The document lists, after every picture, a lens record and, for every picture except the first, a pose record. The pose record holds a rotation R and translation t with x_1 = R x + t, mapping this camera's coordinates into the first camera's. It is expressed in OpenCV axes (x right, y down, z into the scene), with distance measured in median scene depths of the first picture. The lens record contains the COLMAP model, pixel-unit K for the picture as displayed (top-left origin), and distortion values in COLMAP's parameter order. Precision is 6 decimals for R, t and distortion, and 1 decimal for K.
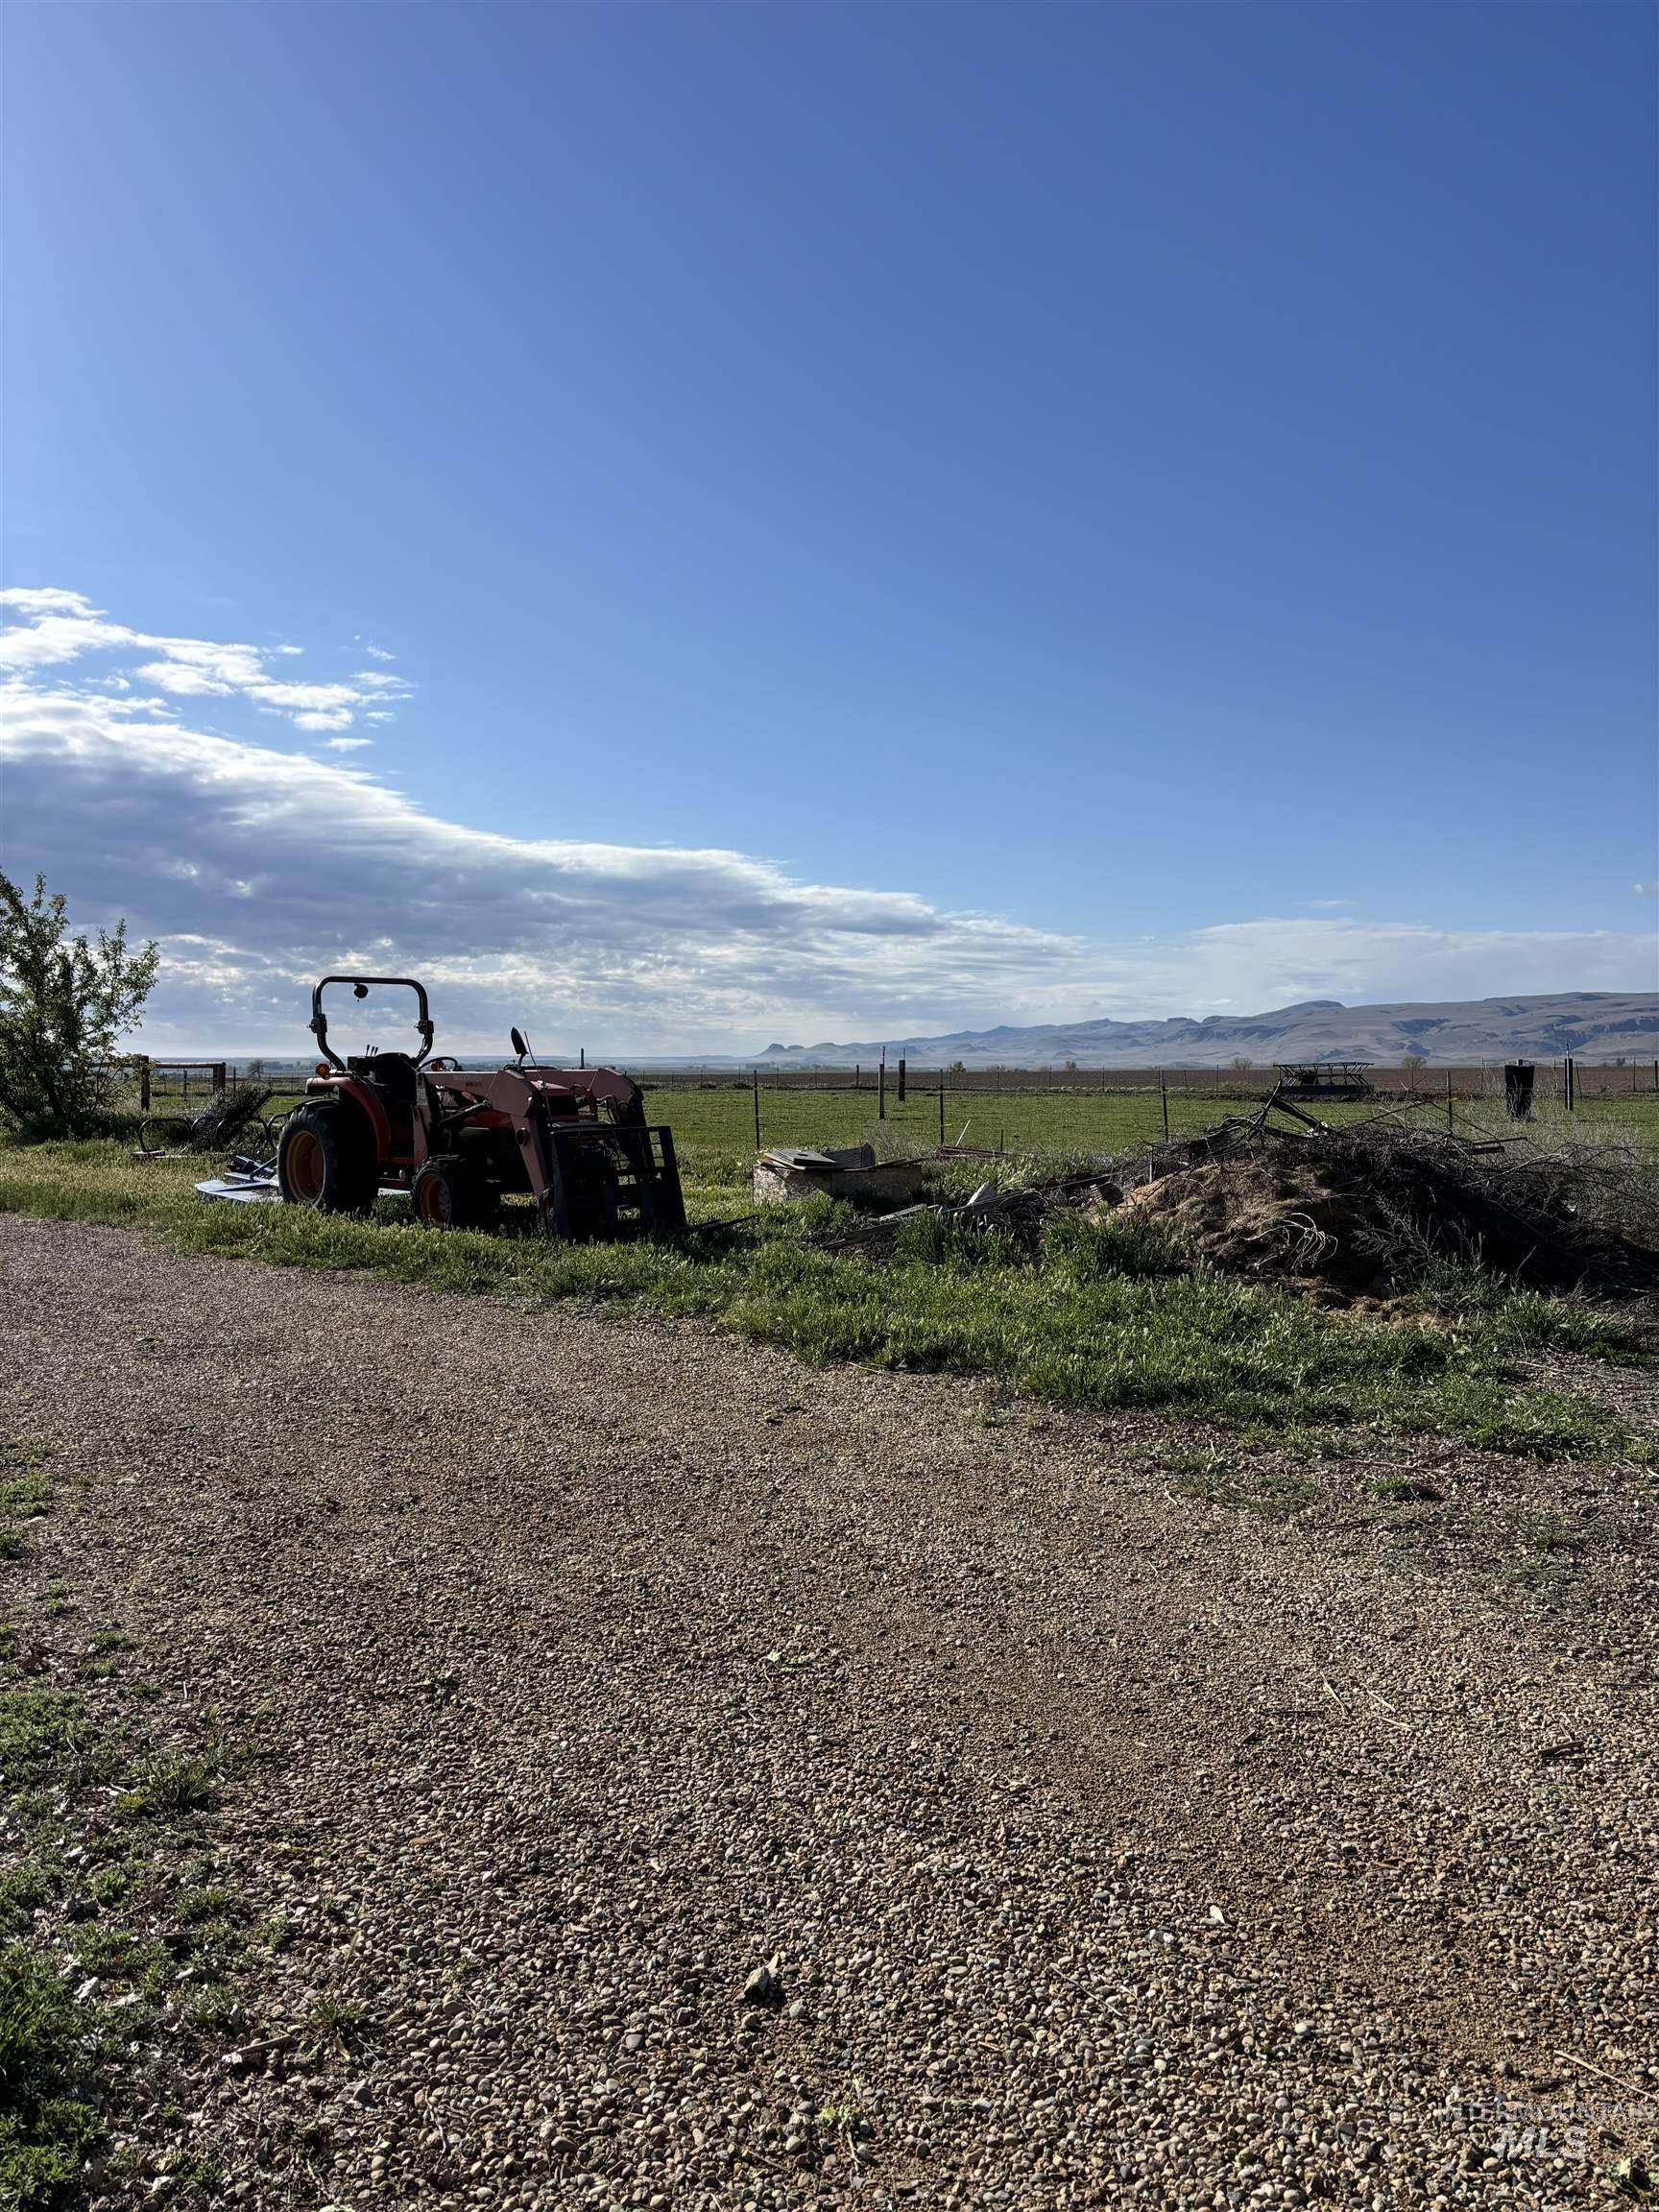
lens RADIAL K [[1655.7, 0, 819.3], [0, 1655.7, 1105.6], [0, 0, 1]] dist [-0.014584, -0.051554]
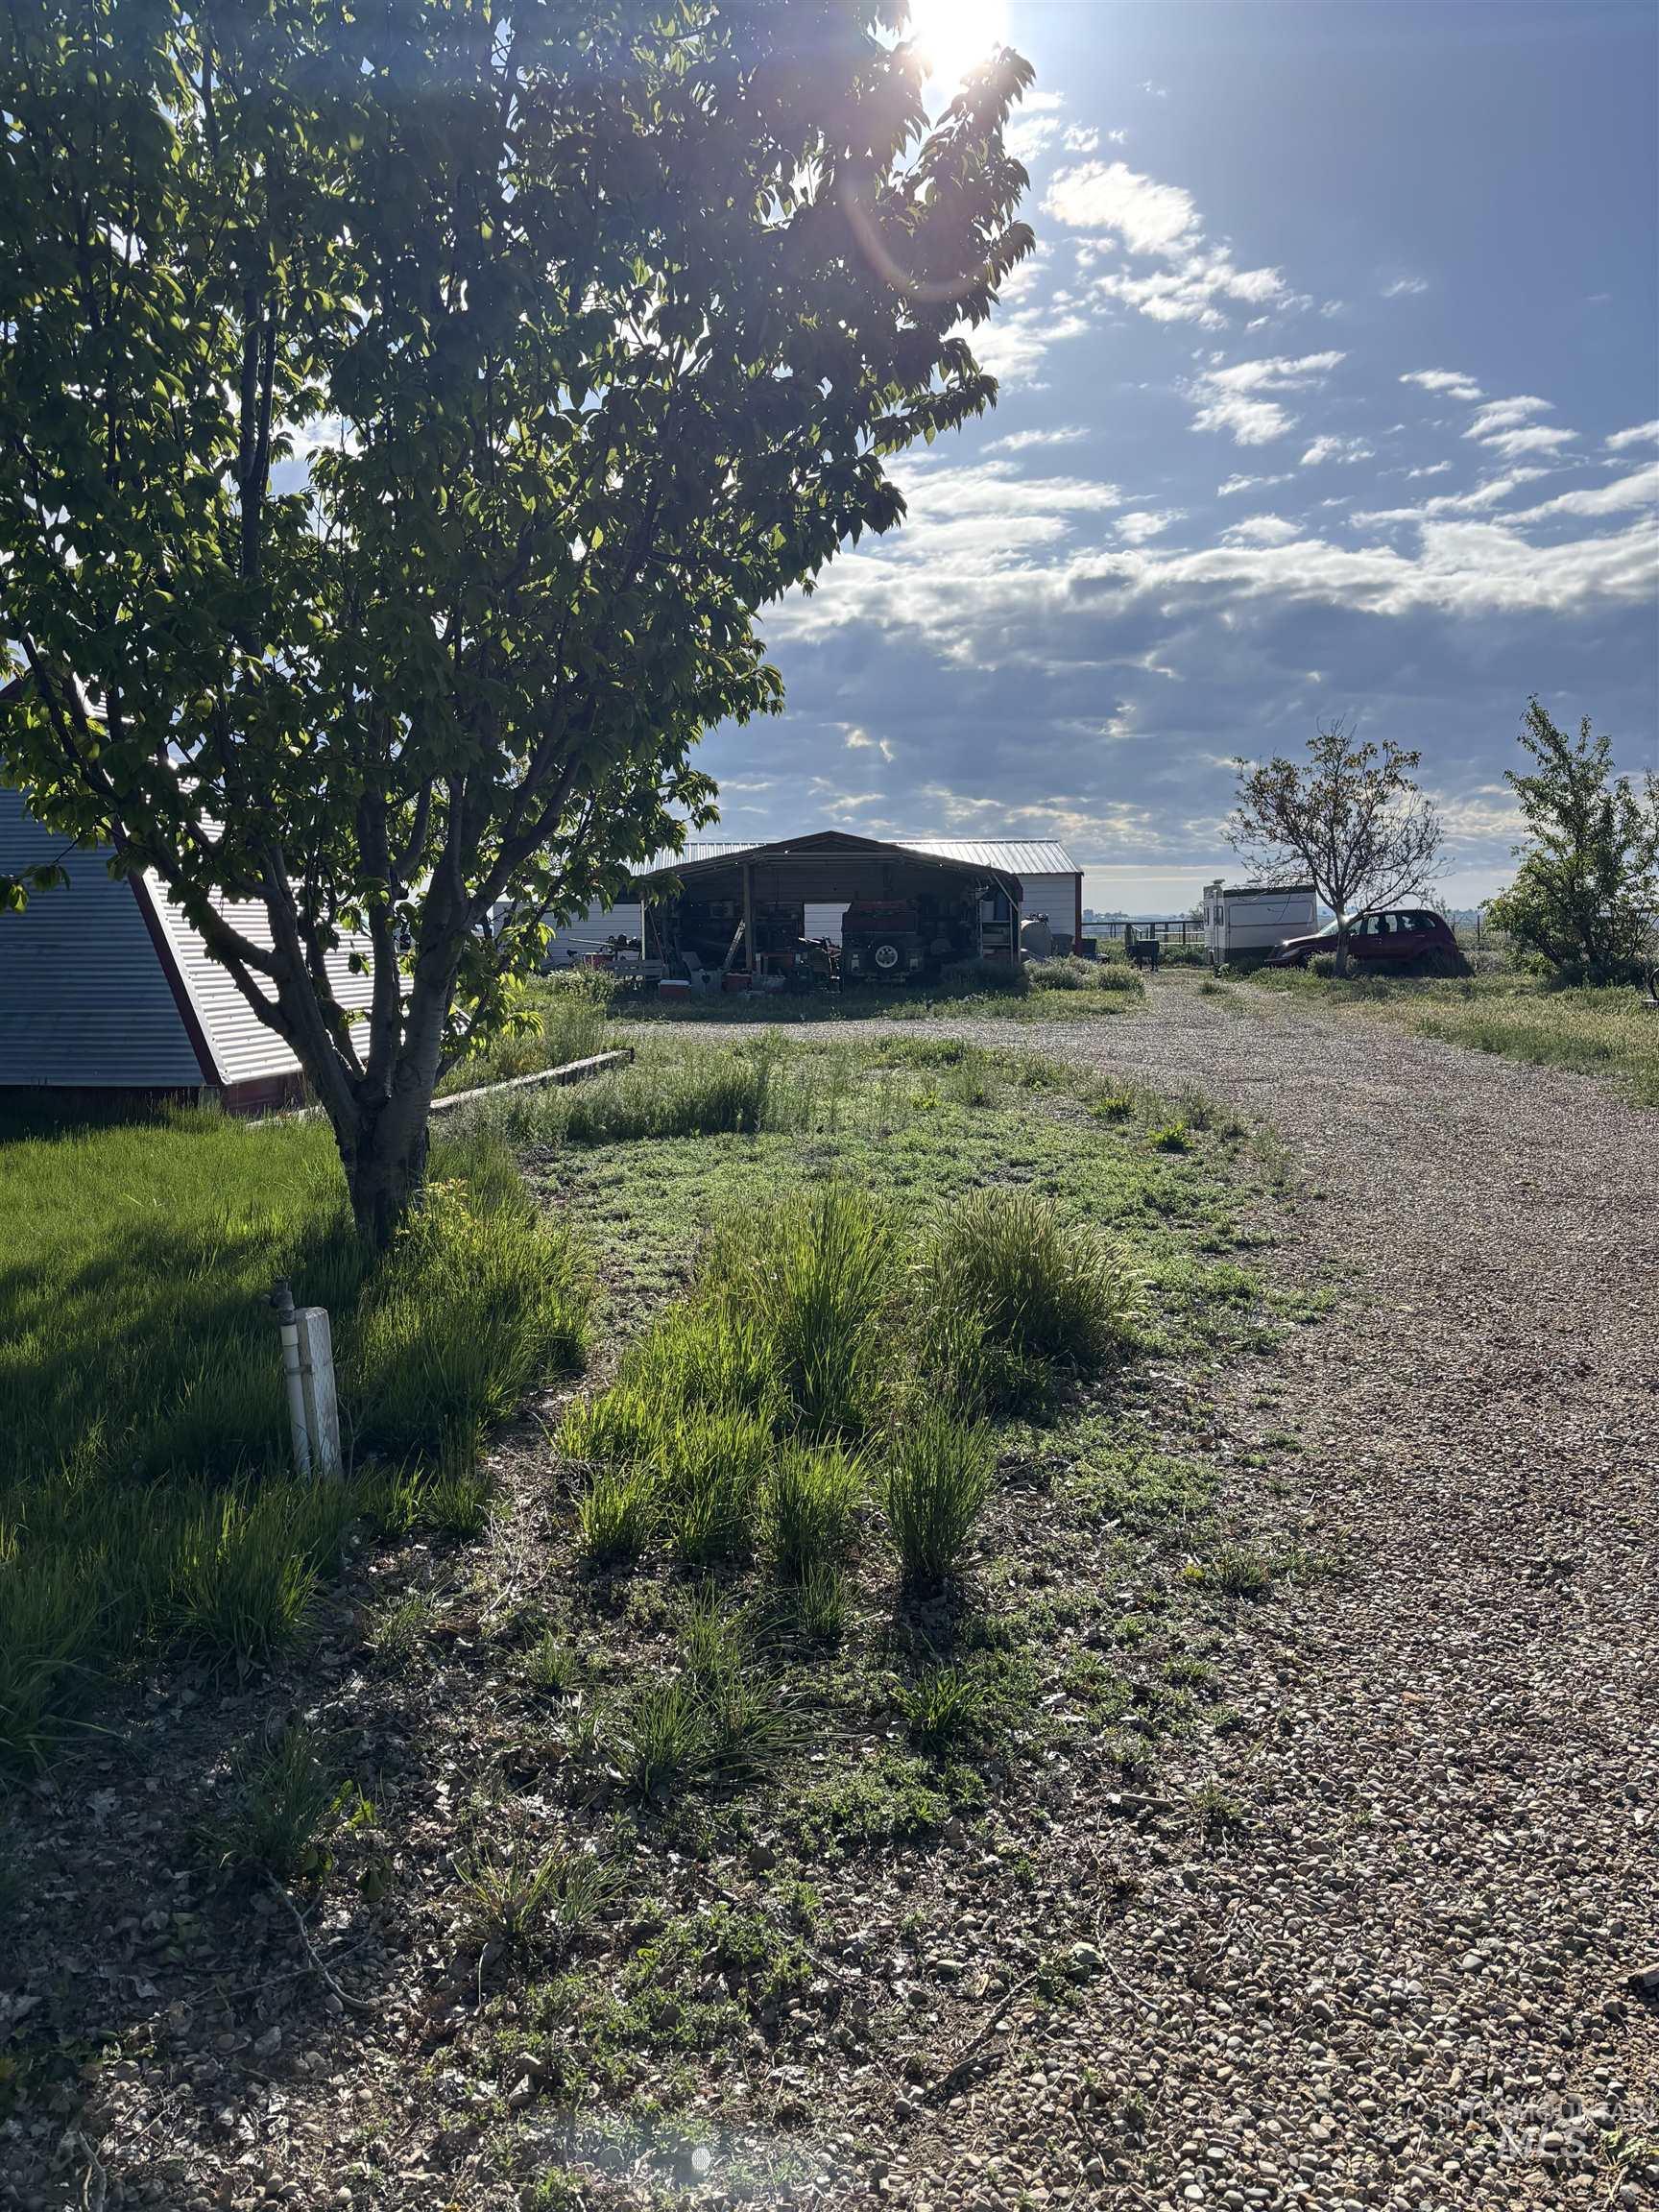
lens RADIAL K [[1655.7, 0, 814.3], [0, 1655.7, 1098.7], [0, 0, 1]] dist [-0.014584, -0.051554]
pose [[0.570151, 0.072782, -0.818310, 0.385125], [-0.002745, 0.996231, 0.086694, 0.014191], [0.821535, -0.047182, 0.568202, 0.206195]]
